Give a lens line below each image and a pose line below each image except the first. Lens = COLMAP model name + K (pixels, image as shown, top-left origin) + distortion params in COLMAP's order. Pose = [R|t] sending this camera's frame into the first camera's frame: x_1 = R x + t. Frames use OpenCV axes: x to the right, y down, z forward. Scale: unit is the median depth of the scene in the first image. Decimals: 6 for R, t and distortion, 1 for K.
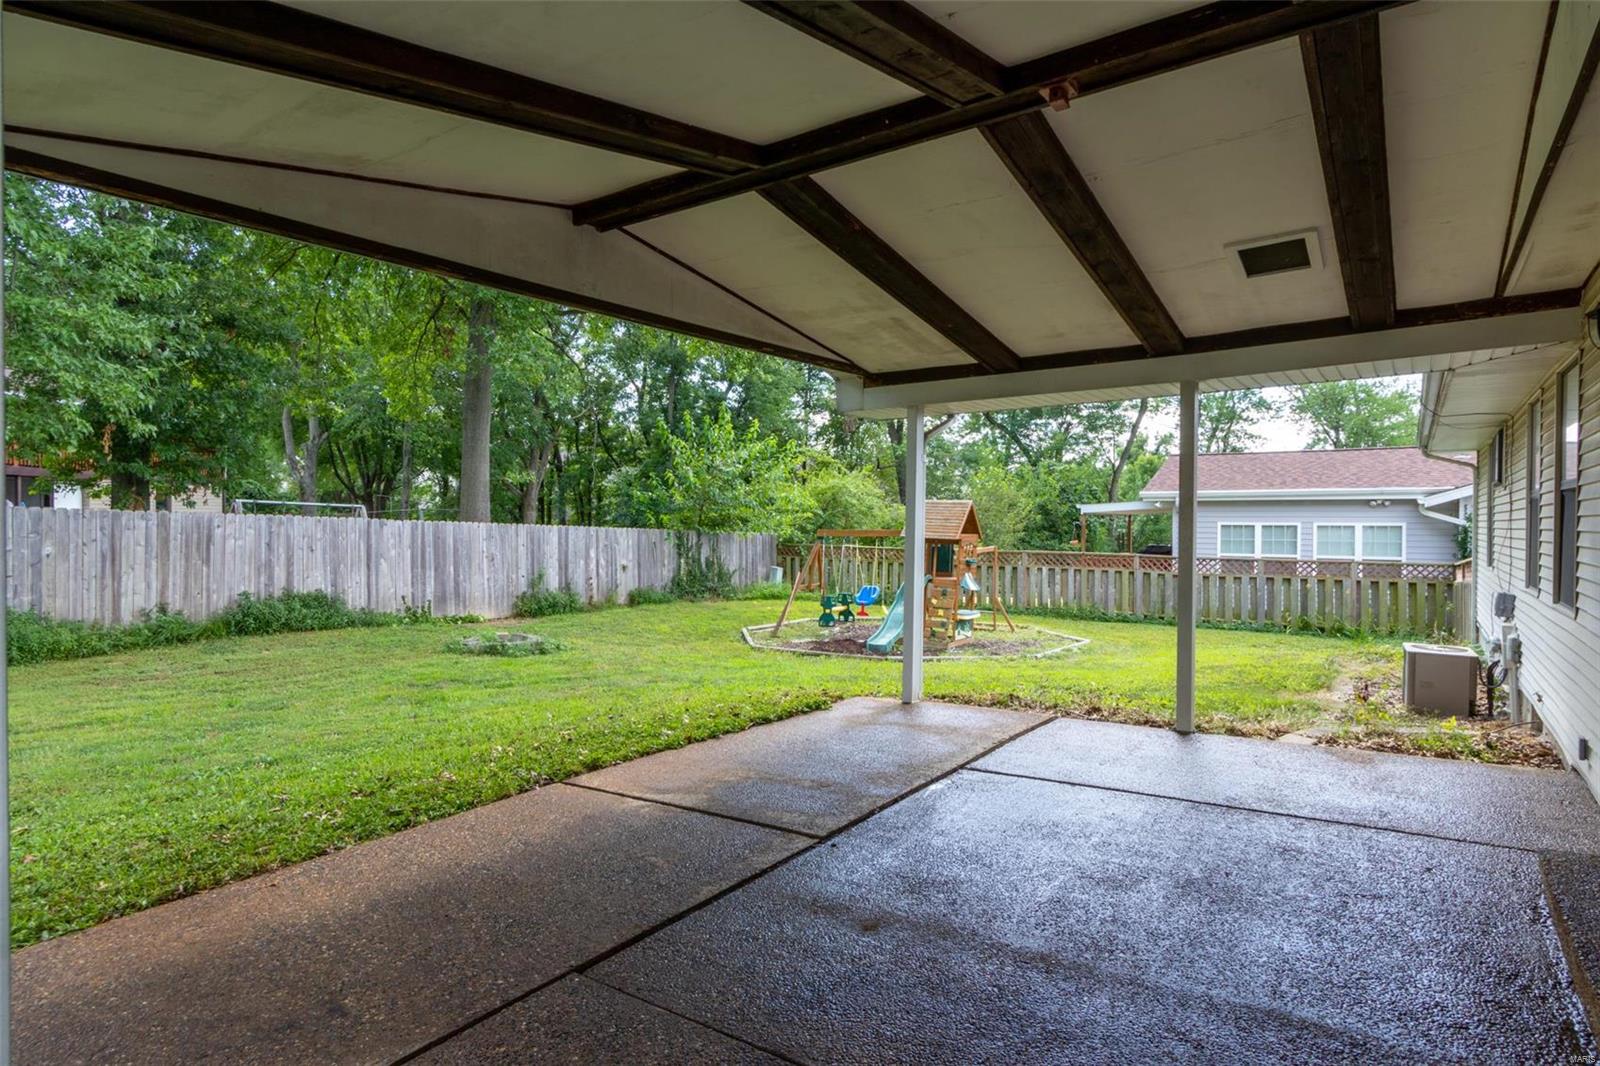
lens RADIAL K [[900.5, 0, 798.4], [0, 900.5, 533.6], [0, 0, 1]] dist [0.013314, 0.001930]
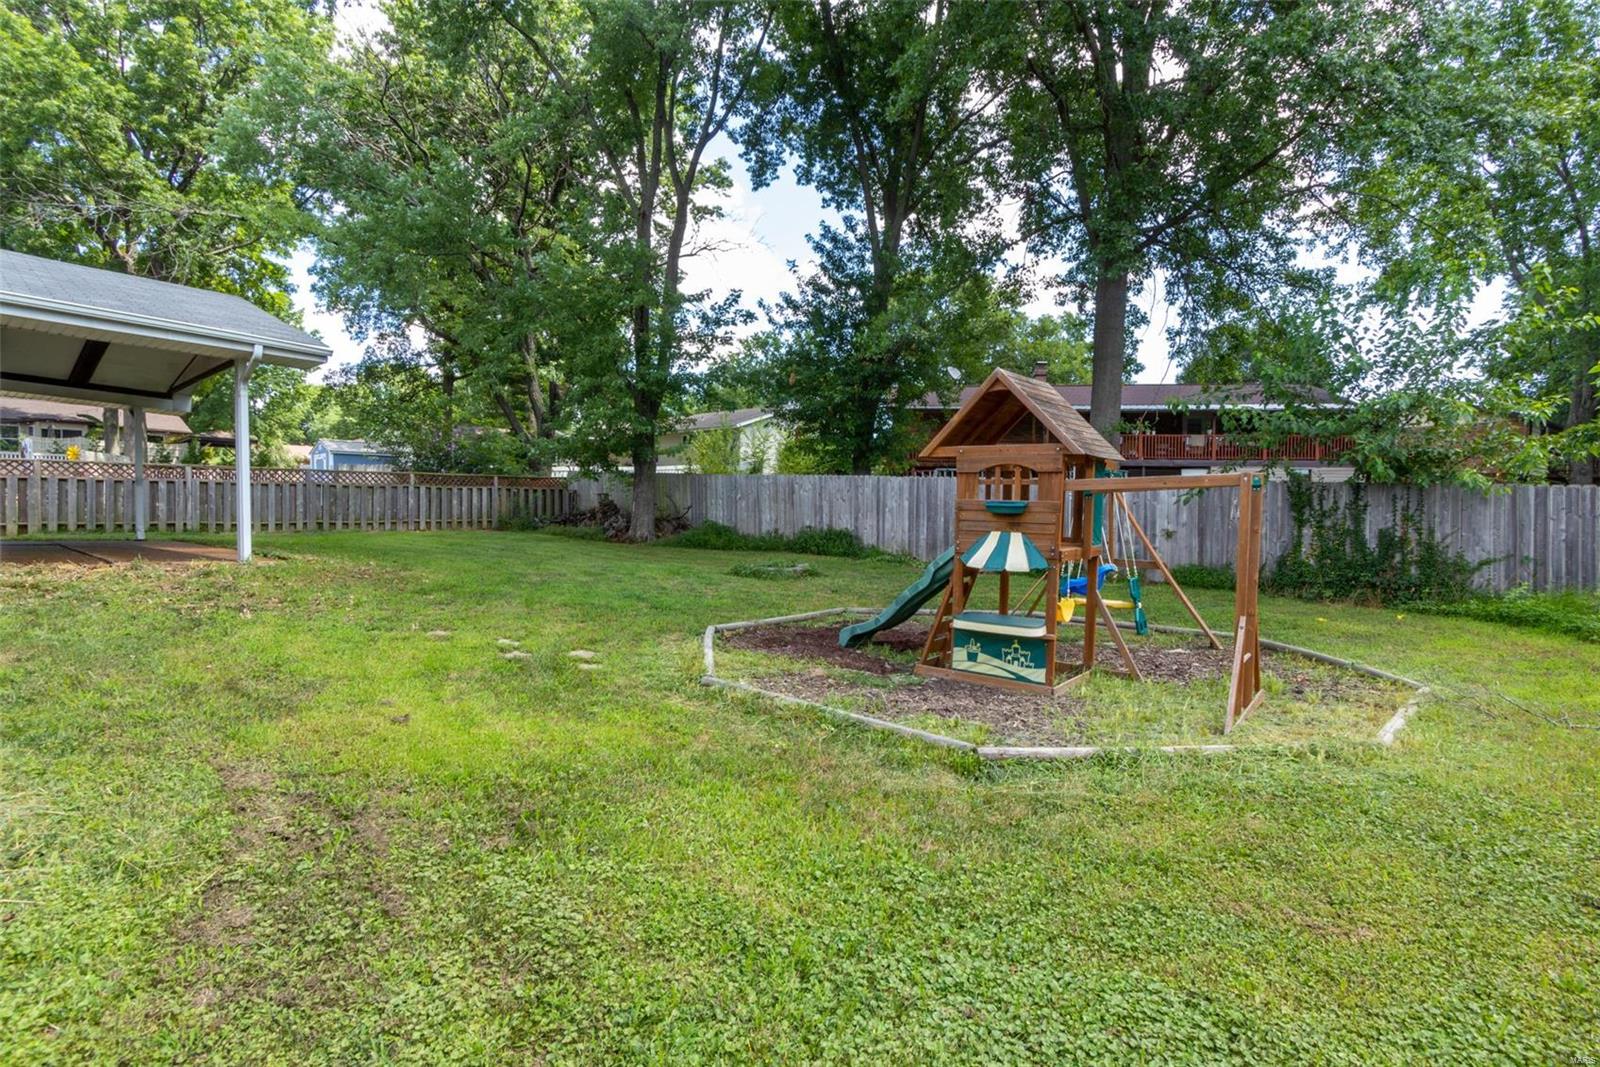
lens RADIAL K [[790.0, 0, 802.9], [0, 790.0, 534.4], [0, 0, 1]] dist [-0.001317, -0.000478]
pose [[-0.116448, 0.018977, -0.993015, 0.644255], [-0.032922, 0.999194, 0.022956, 0.044329], [0.992651, 0.035366, -0.115729, 1.022890]]
